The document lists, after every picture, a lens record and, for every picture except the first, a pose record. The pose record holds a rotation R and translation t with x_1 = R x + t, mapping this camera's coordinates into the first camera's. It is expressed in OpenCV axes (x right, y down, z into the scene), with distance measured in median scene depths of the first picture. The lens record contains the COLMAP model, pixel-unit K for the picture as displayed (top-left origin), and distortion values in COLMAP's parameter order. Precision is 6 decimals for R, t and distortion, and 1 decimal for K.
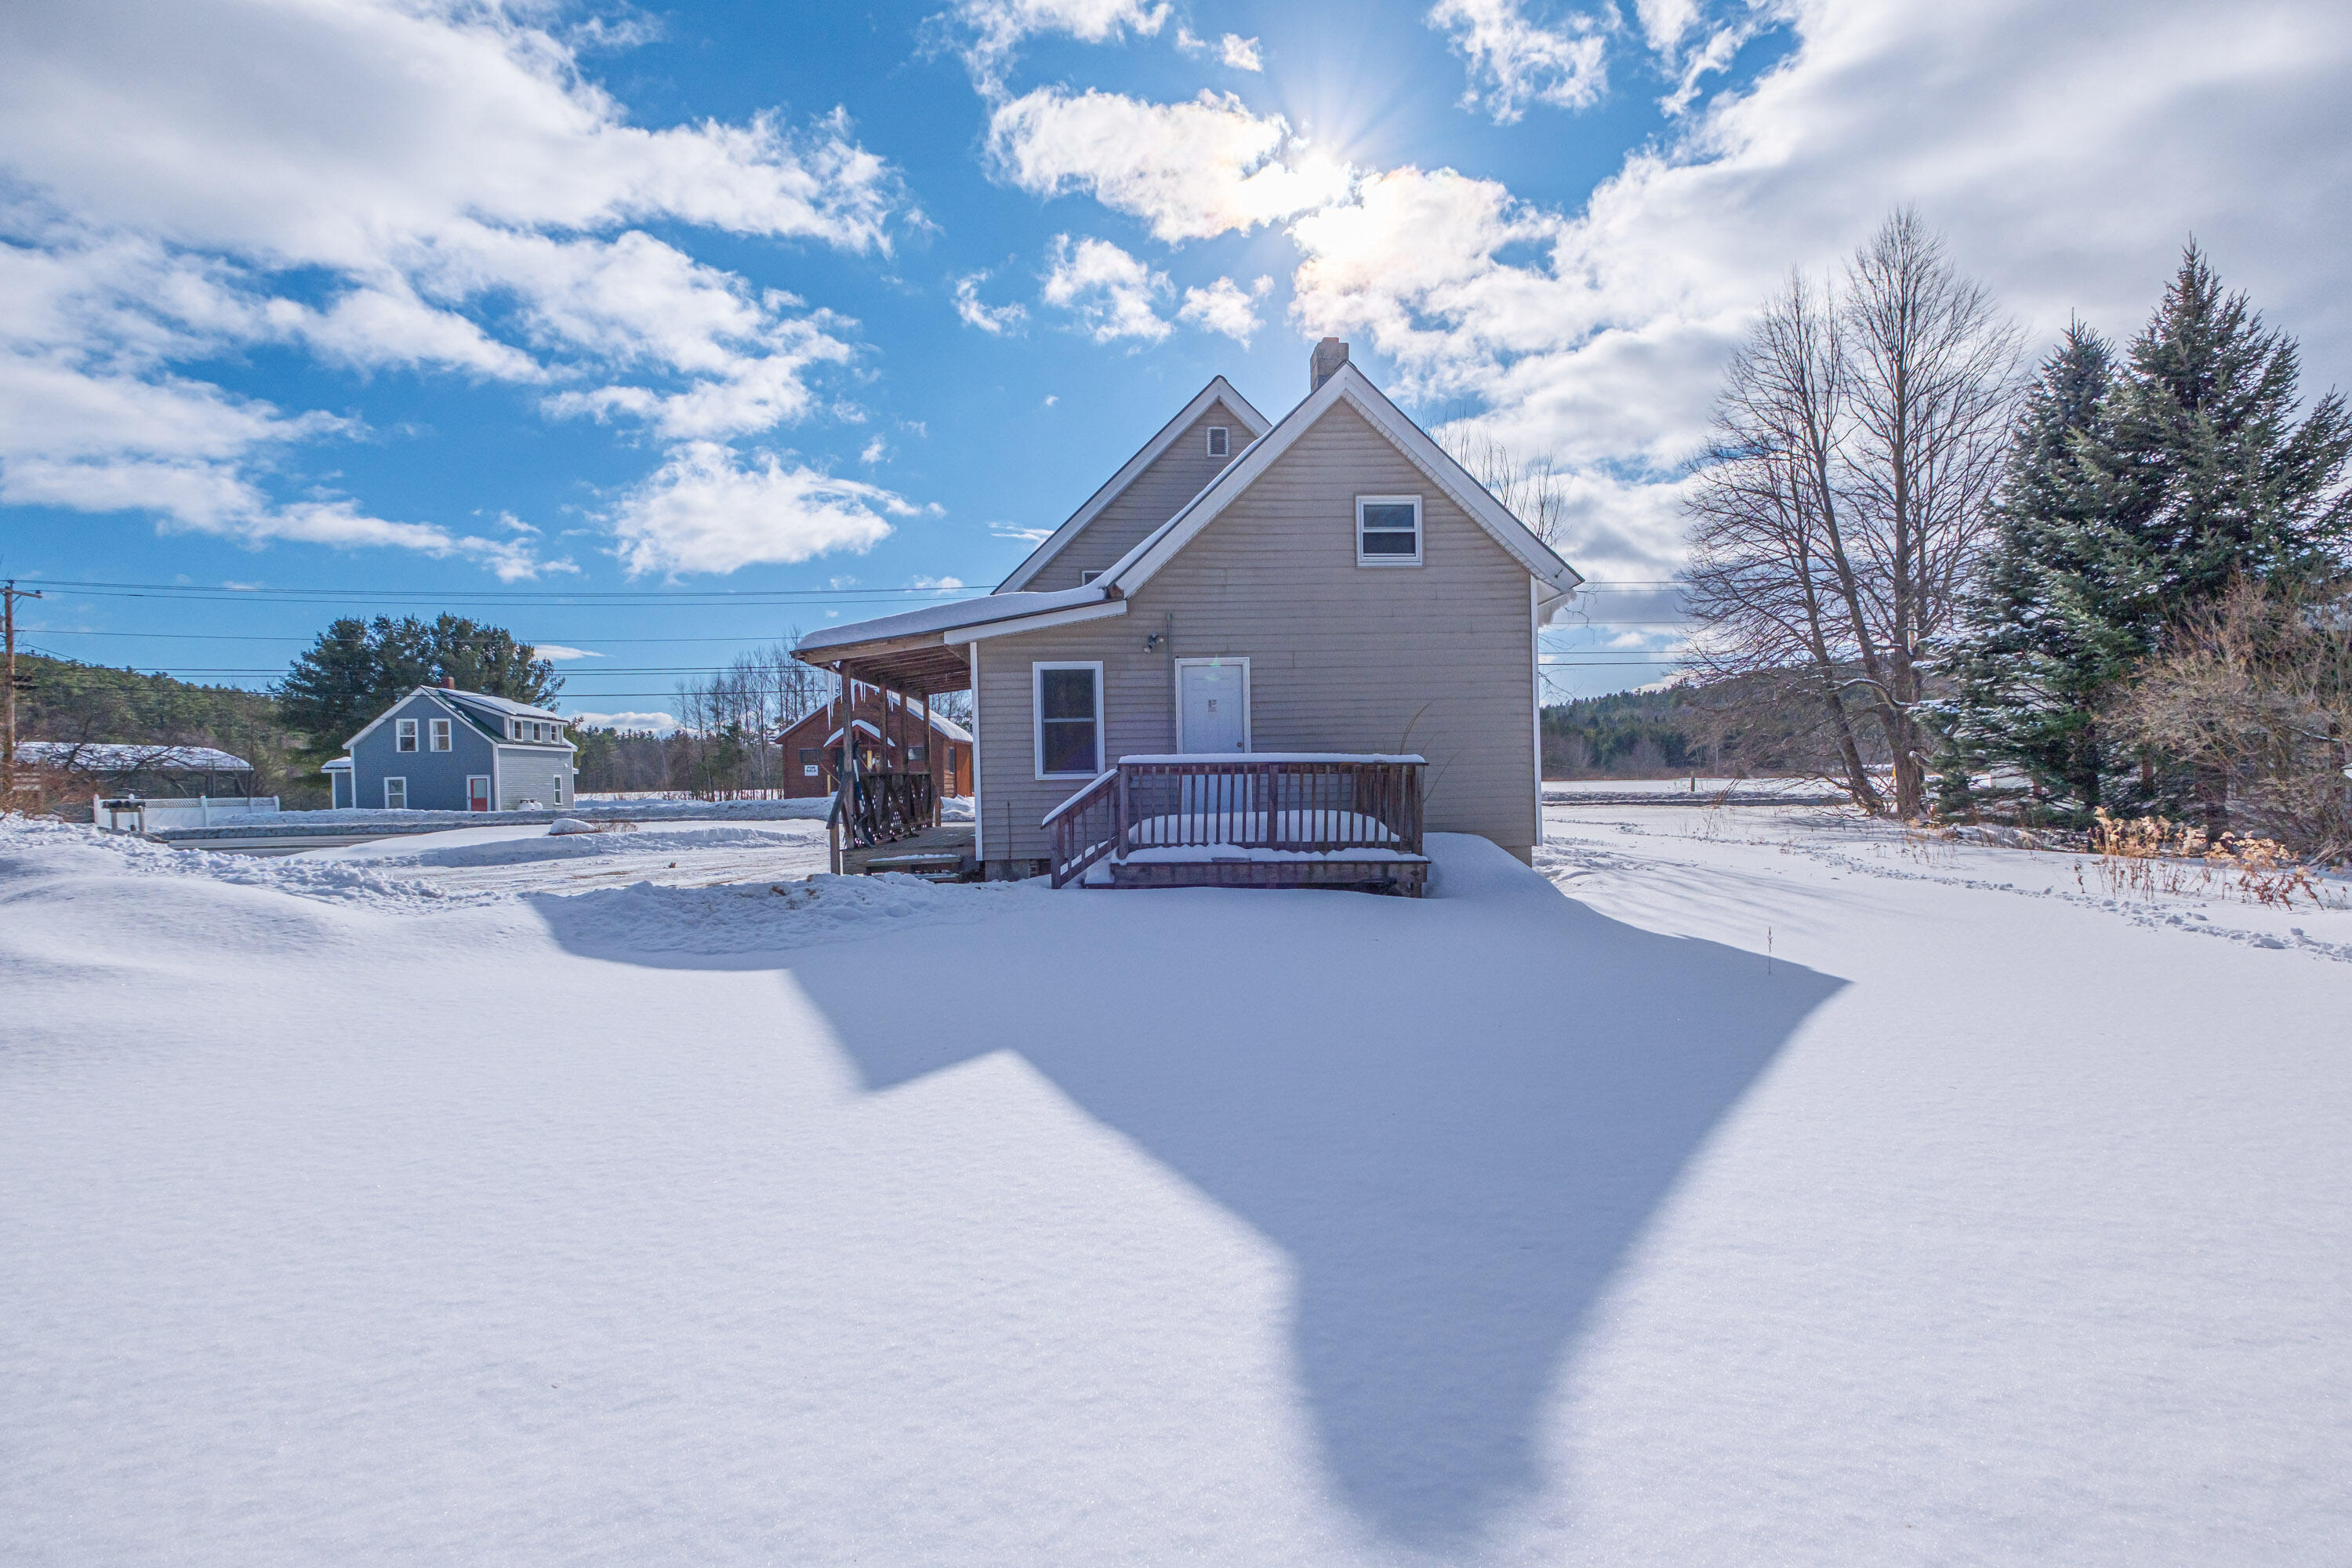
lens RADIAL K [[1022.2, 0, 1179.8], [0, 1022.2, 813.1], [0, 0, 1]] dist [-0.001877, -0.003043]
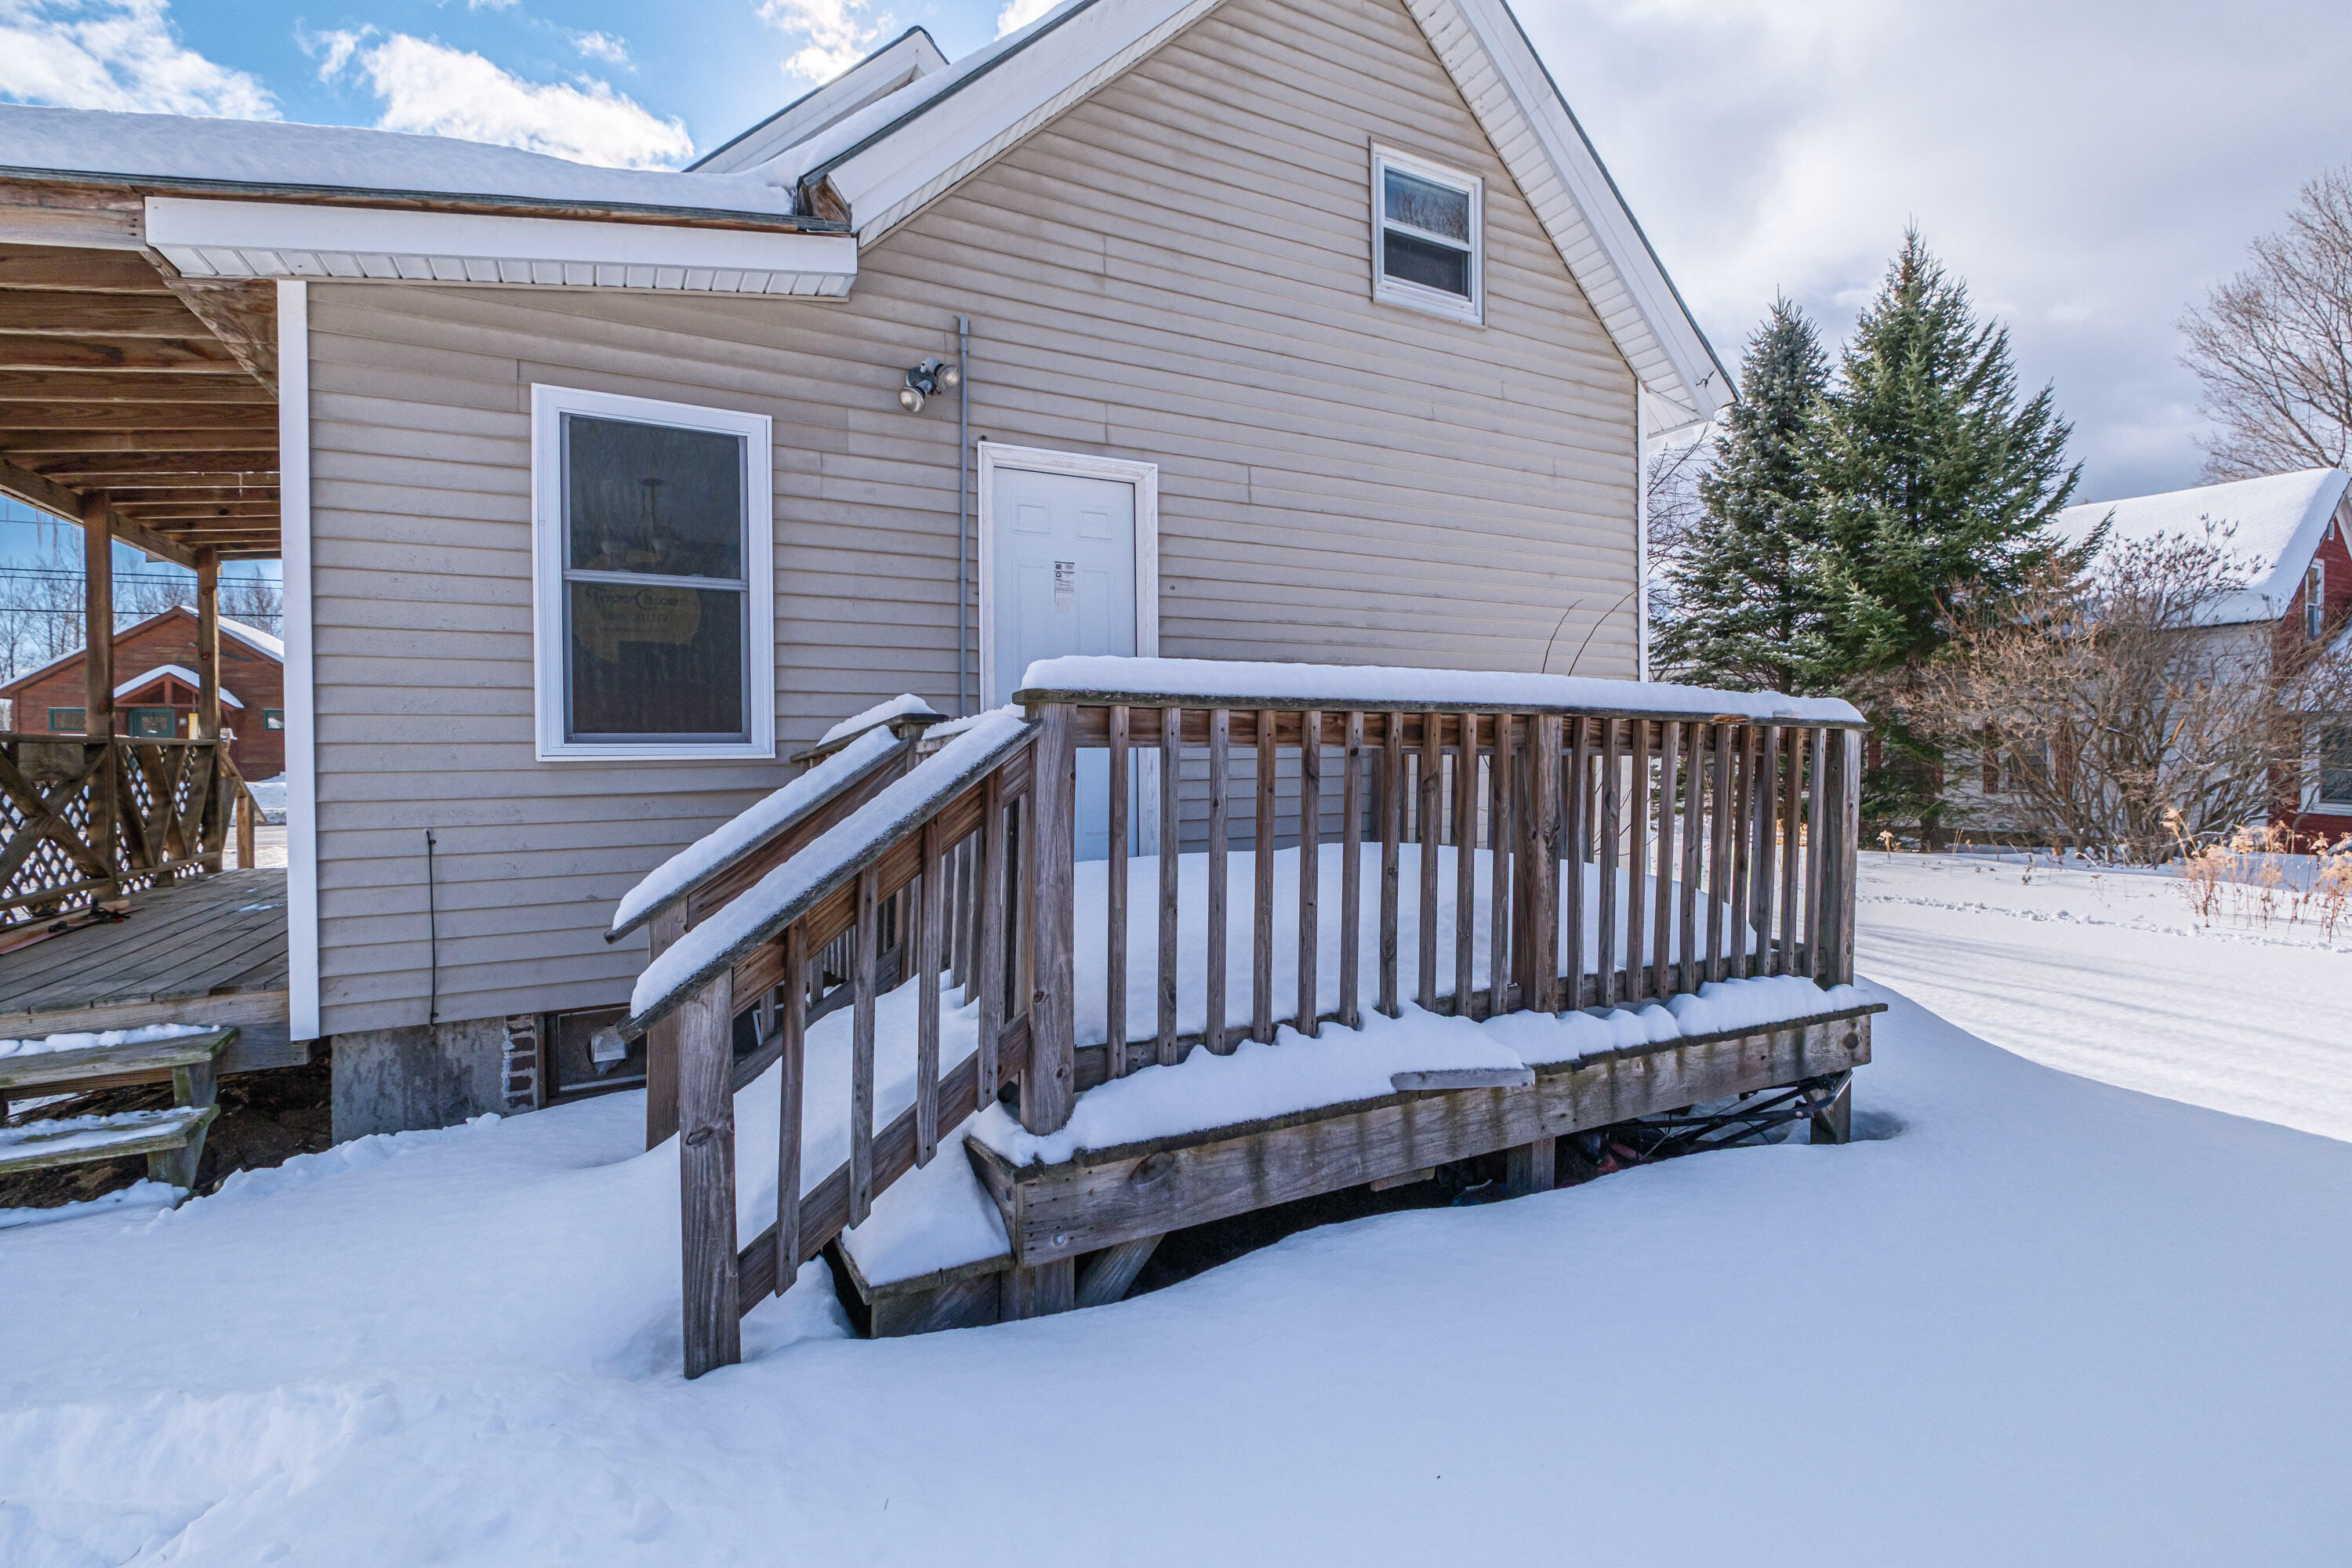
lens RADIAL K [[1007.2, 0, 1175.2], [0, 1007.2, 764.8], [0, 0, 1]] dist [-0.000783, -0.006380]
pose [[0.897369, 0.004527, 0.441258, -0.102297], [0.008027, 0.999614, -0.026580, -0.022068], [-0.441208, 0.027394, 0.896987, 0.640481]]
